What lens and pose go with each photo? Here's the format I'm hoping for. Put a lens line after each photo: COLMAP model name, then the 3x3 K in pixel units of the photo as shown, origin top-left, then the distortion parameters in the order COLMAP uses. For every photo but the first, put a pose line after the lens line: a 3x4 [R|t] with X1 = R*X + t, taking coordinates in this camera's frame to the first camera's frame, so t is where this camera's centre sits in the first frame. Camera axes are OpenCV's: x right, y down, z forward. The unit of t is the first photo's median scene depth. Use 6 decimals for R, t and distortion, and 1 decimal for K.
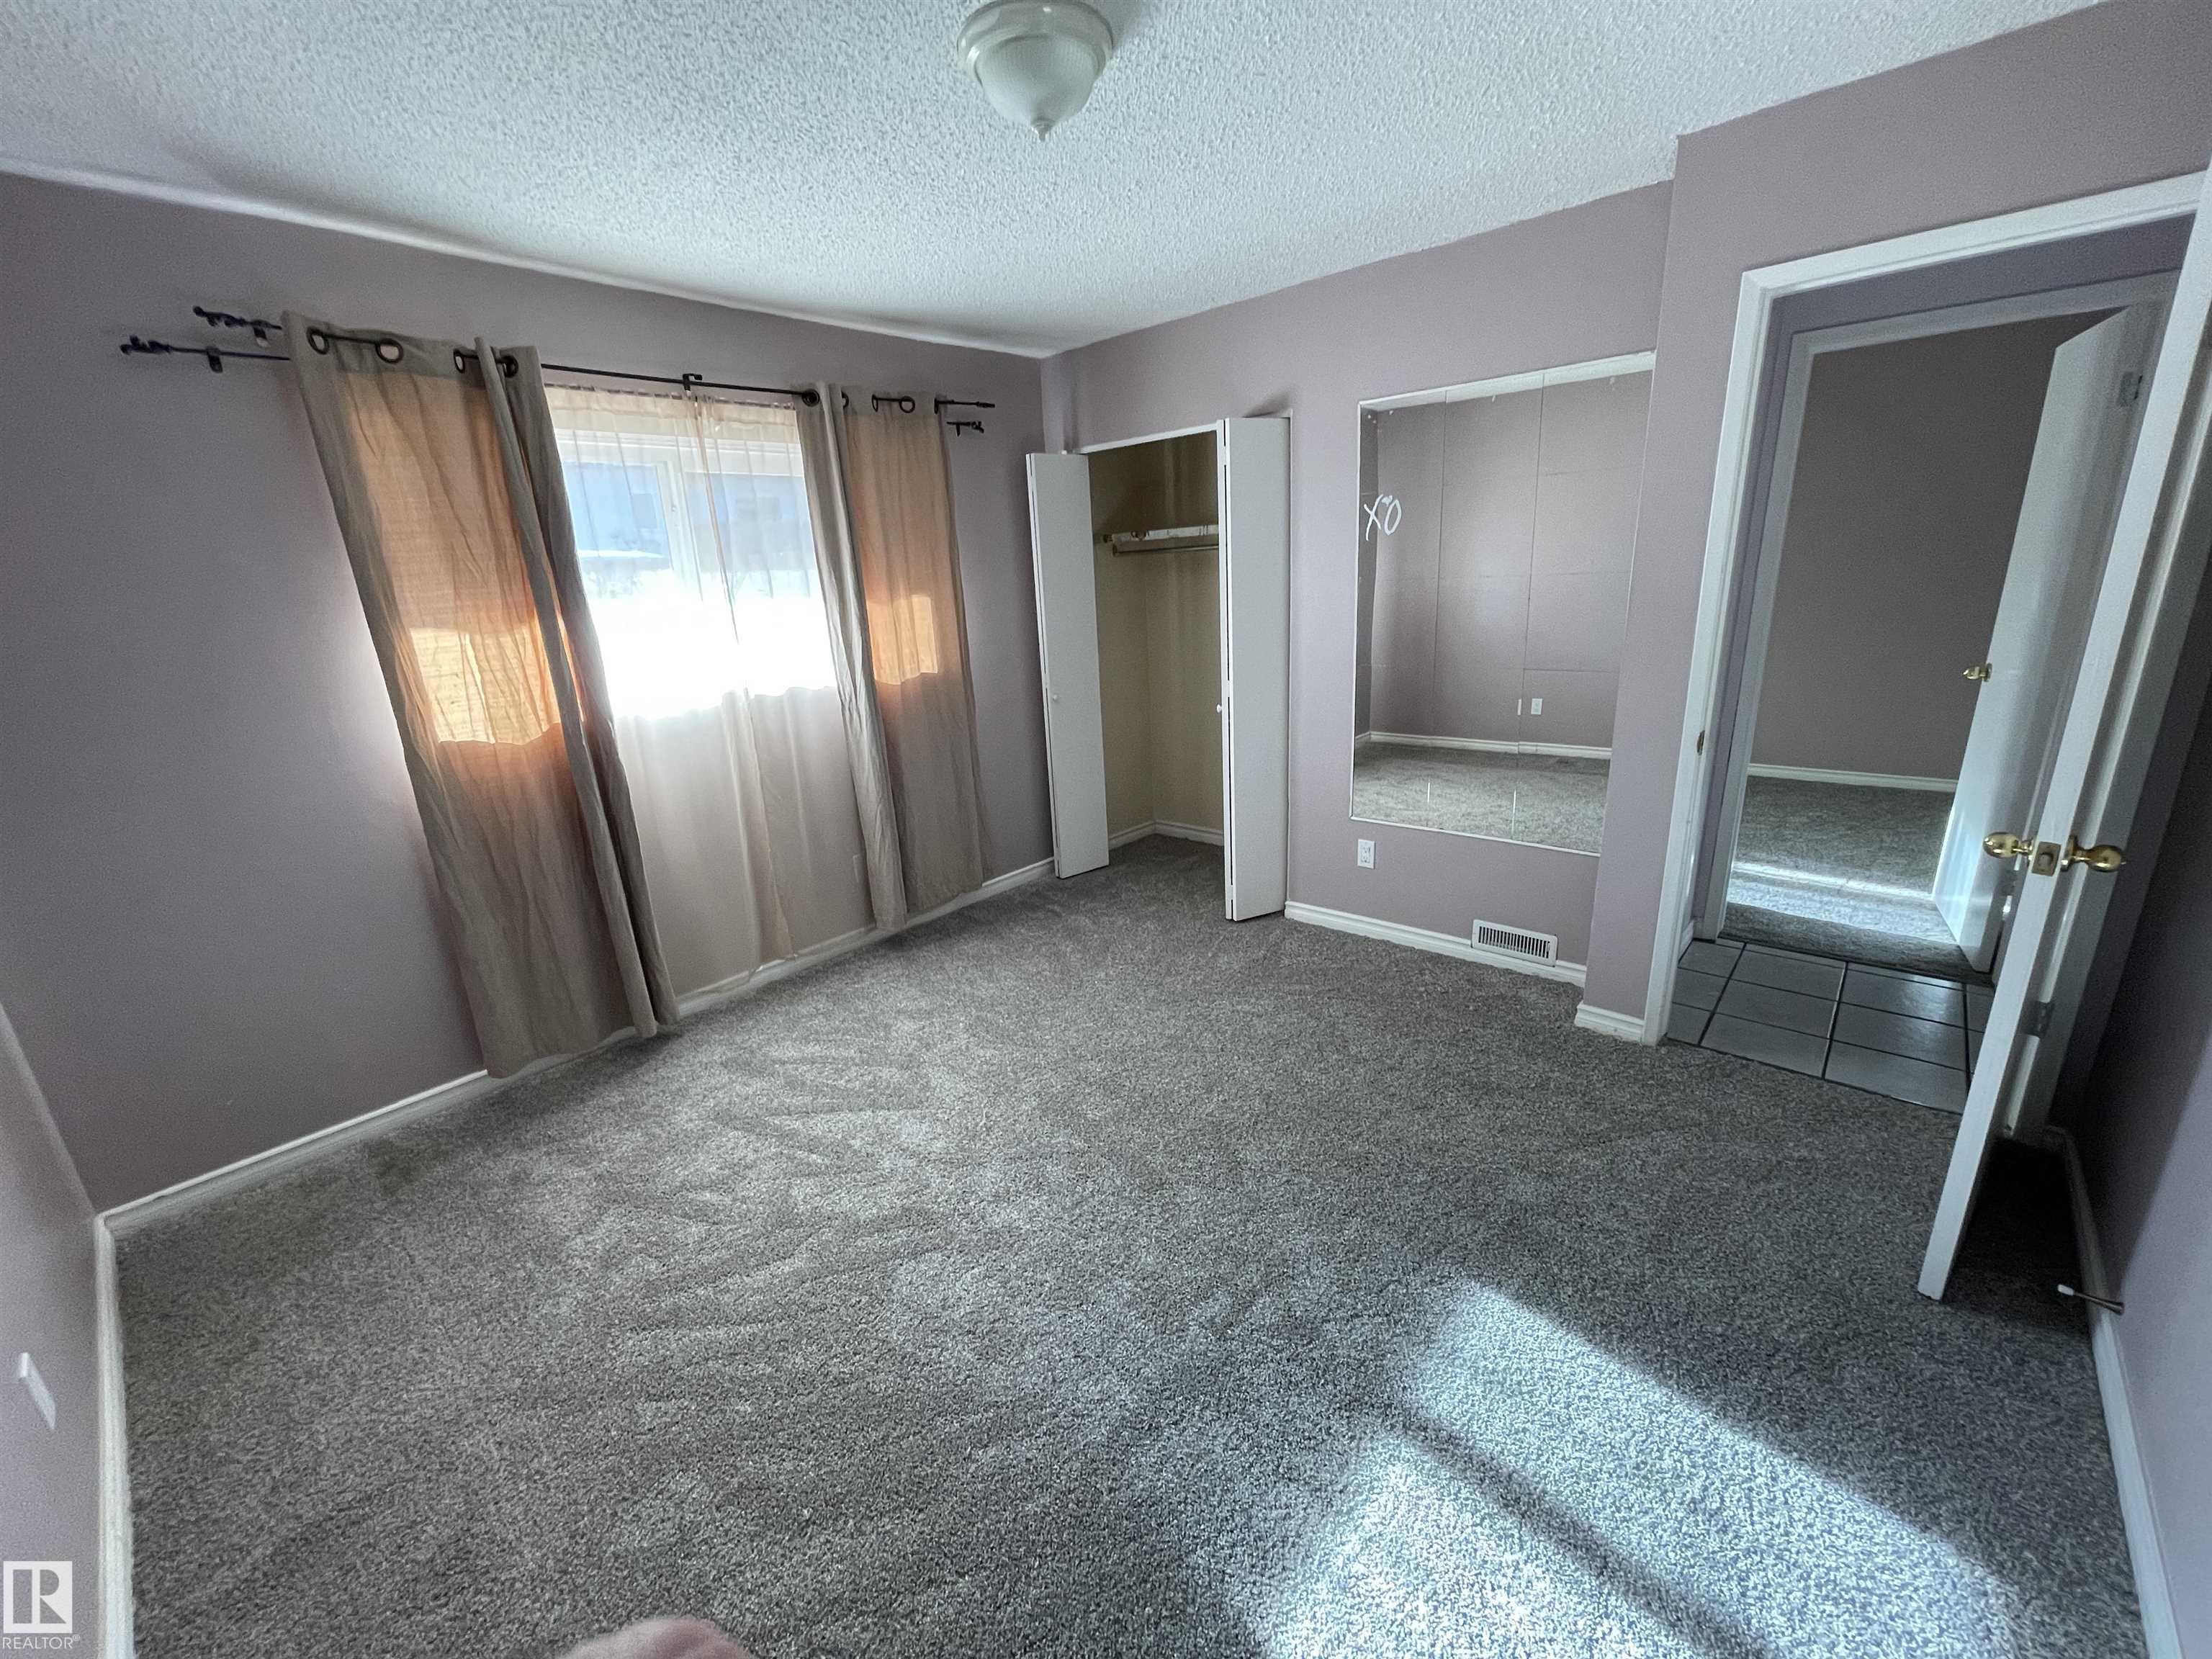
lens RADIAL K [[898.3, 0, 1101.6], [0, 898.3, 836.9], [0, 0, 1]] dist [0.001660, -0.000324]
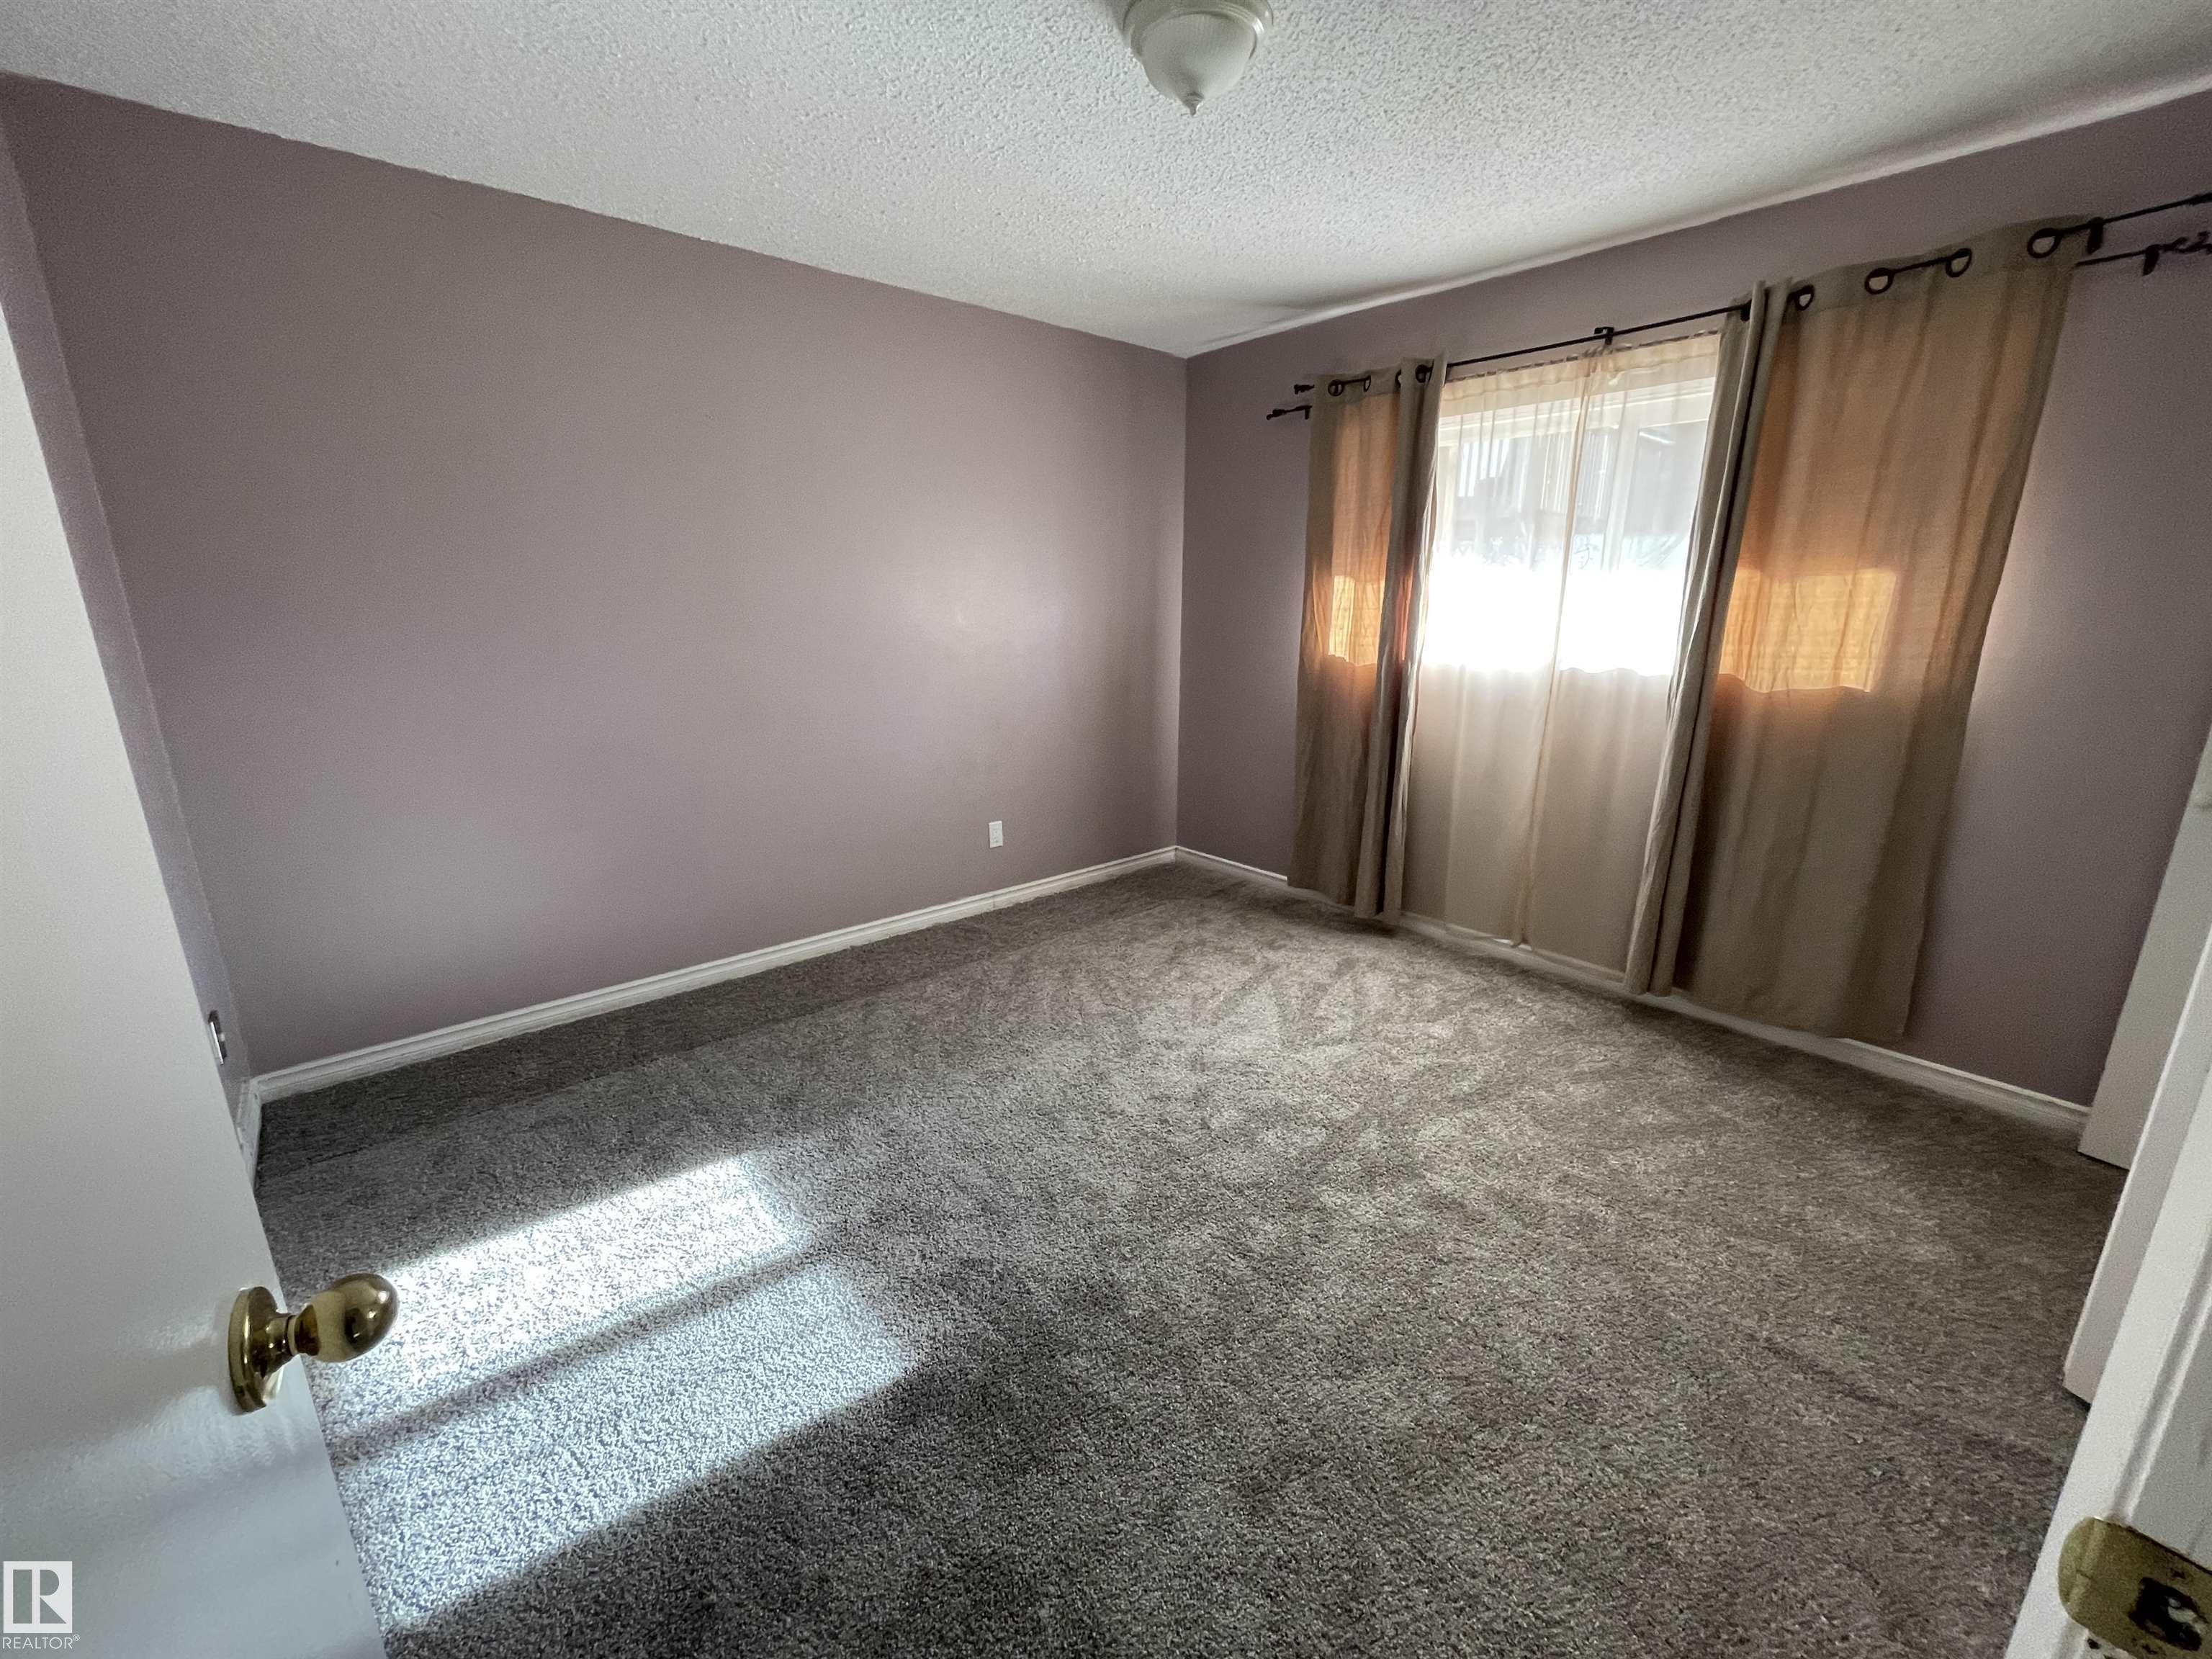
lens RADIAL K [[889.8, 0, 1100.7], [0, 889.8, 836.6], [0, 0, 1]] dist [0.002101, -0.000021]
pose [[-0.122854, 0.314433, -0.941296, 0.762298], [-0.278003, 0.899604, 0.336790, -0.221264], [0.952691, 0.303059, -0.023107, 0.759886]]
